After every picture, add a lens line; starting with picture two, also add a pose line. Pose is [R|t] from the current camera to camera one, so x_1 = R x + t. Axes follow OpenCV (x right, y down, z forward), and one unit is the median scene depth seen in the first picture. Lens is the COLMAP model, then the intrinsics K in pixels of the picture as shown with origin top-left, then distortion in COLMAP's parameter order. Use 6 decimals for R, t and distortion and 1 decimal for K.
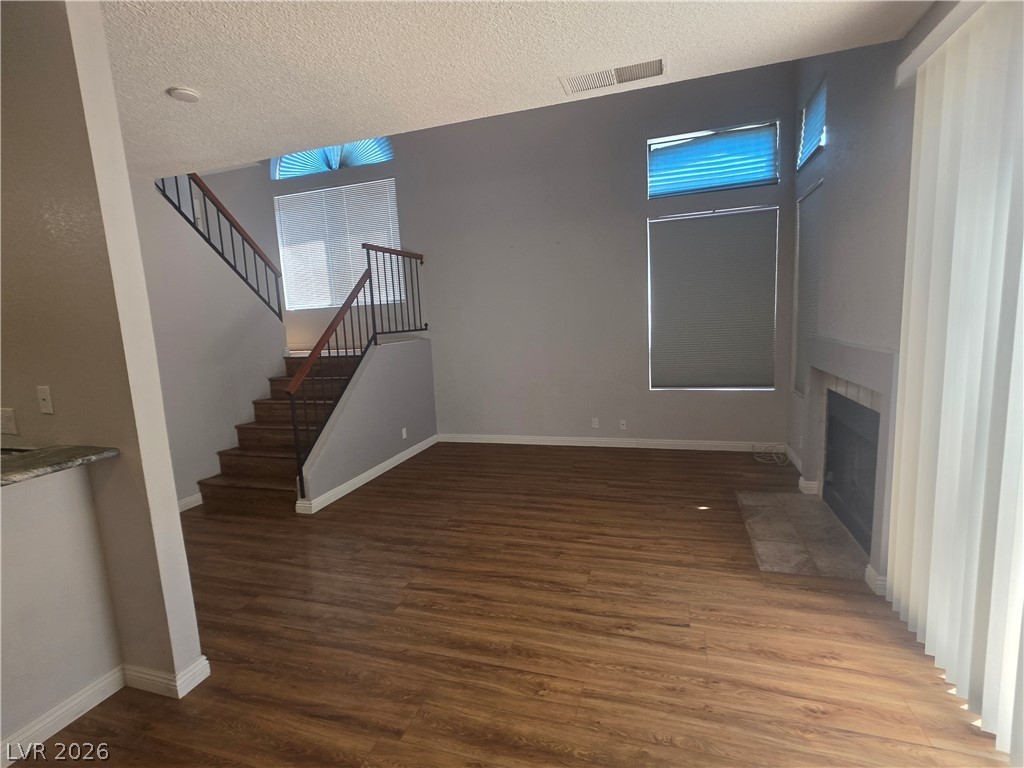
lens RADIAL K [[496.1, 0, 505.8], [0, 496.1, 384.9], [0, 0, 1]] dist [-0.001205, 0.000341]
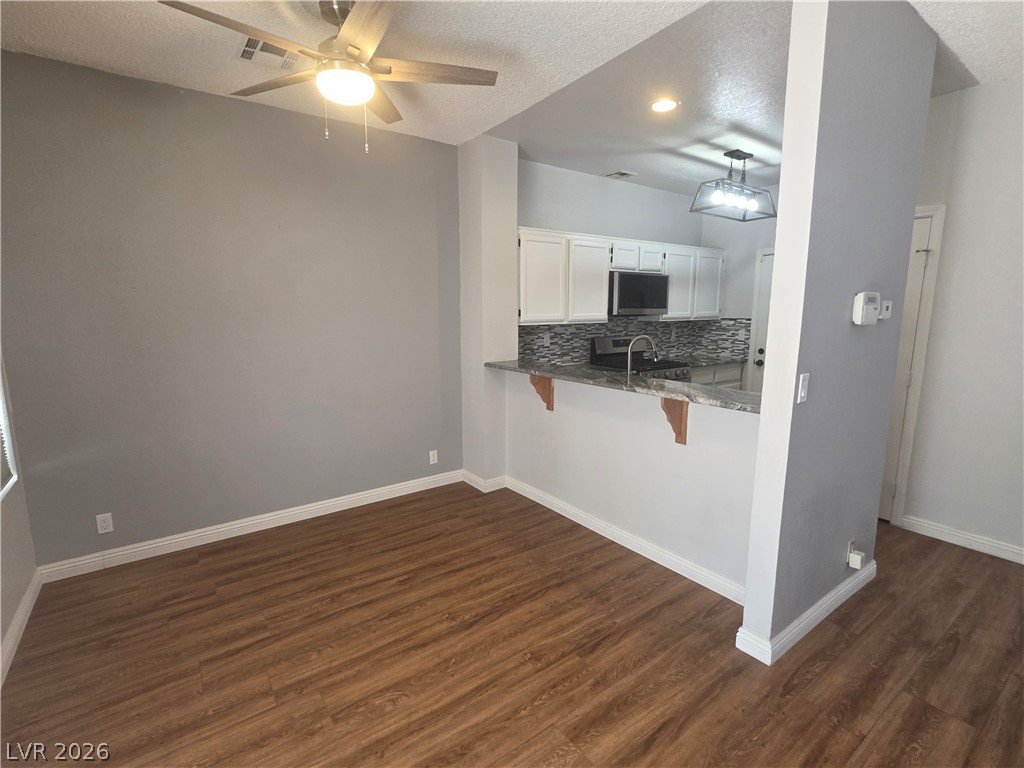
lens RADIAL K [[490.2, 0, 510.1], [0, 490.2, 382.7], [0, 0, 1]] dist [0.001466, 0.000361]
pose [[-0.583659, 0.179296, -0.791957, 0.224982], [-0.077750, 0.958496, 0.274300, -0.102758], [0.808268, 0.221672, -0.545494, 0.648803]]
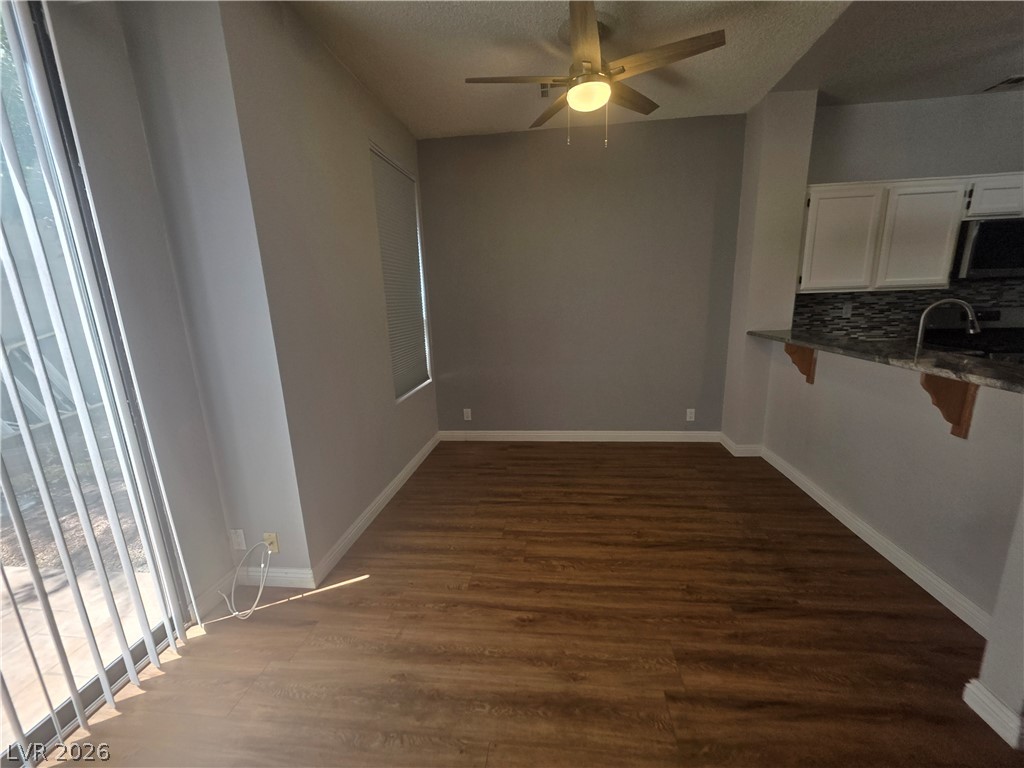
lens RADIAL K [[413.3, 0, 516.0], [0, 413.3, 388.7], [0, 0, 1]] dist [0.000567, 0.000241]
pose [[-0.974683, 0.128364, -0.183070, 0.079054], [0.055176, 0.931546, 0.359413, -0.084997], [0.216674, 0.340212, -0.915045, 0.796154]]
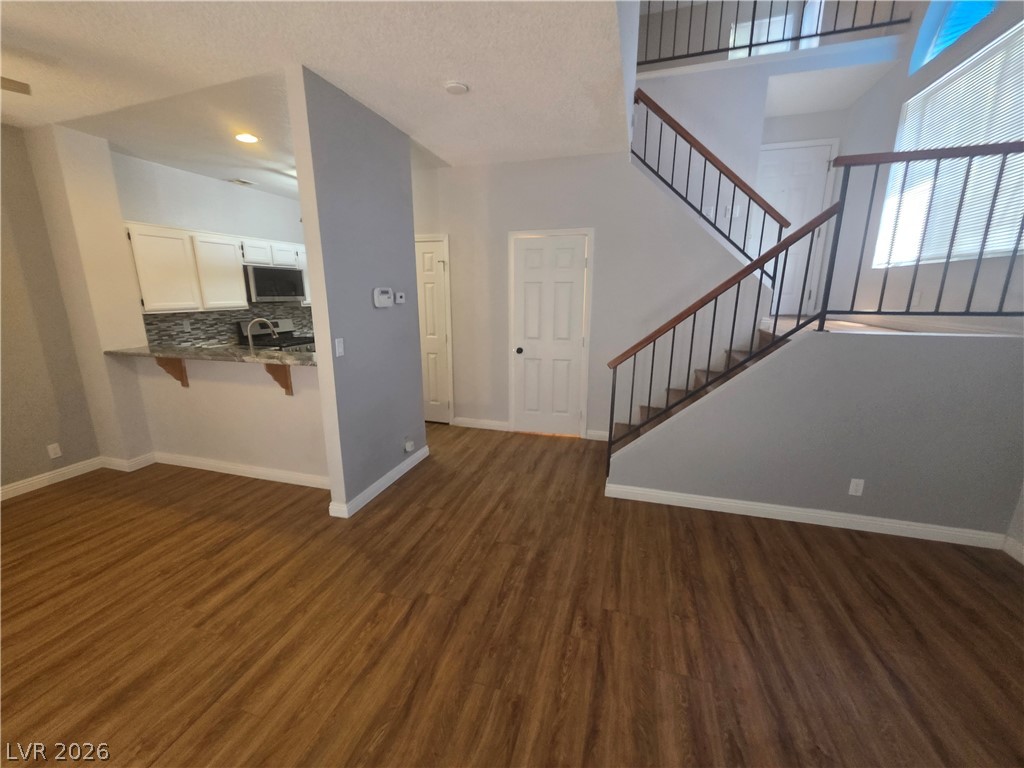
lens RADIAL K [[409.2, 0, 509.2], [0, 409.2, 382.1], [0, 0, 1]] dist [-0.000657, 0.000310]
pose [[0.025329, 0.269933, -0.962546, 0.355813], [-0.134446, 0.955027, 0.264287, -0.154613], [0.990597, 0.122717, 0.060481, 0.899145]]
